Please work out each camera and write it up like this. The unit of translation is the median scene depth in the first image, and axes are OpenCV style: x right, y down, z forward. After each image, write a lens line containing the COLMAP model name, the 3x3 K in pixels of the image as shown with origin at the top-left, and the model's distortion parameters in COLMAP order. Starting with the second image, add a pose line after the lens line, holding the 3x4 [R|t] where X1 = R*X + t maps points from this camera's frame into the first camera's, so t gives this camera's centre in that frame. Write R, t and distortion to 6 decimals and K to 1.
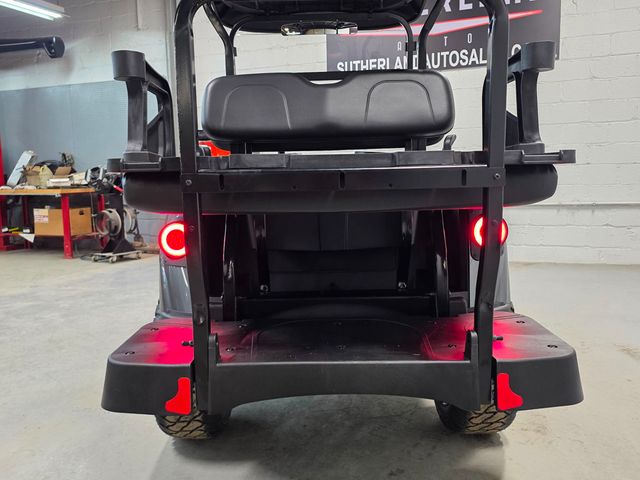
lens RADIAL K [[574.2, 0, 315.8], [0, 574.2, 244.5], [0, 0, 1]] dist [0.062258, -0.048823]
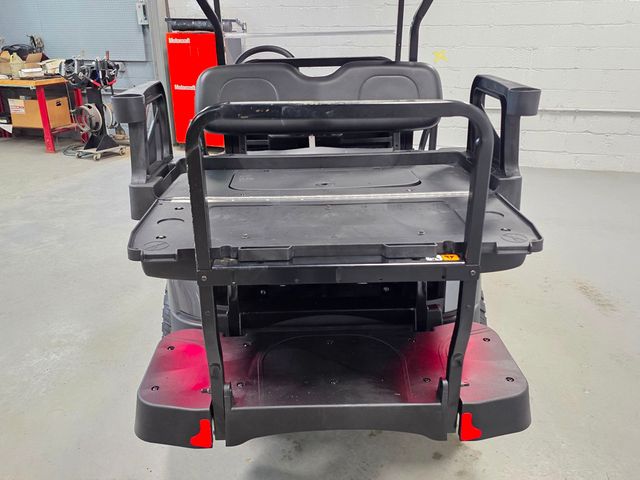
lens RADIAL K [[574.2, 0, 314.0], [0, 574.2, 241.1], [0, 0, 1]] dist [0.062258, -0.048823]
pose [[0.999538, -0.004320, 0.030082, -0.009081], [-0.003351, 0.968141, 0.250383, -0.113502], [-0.030205, -0.250368, 0.967680, -0.021824]]
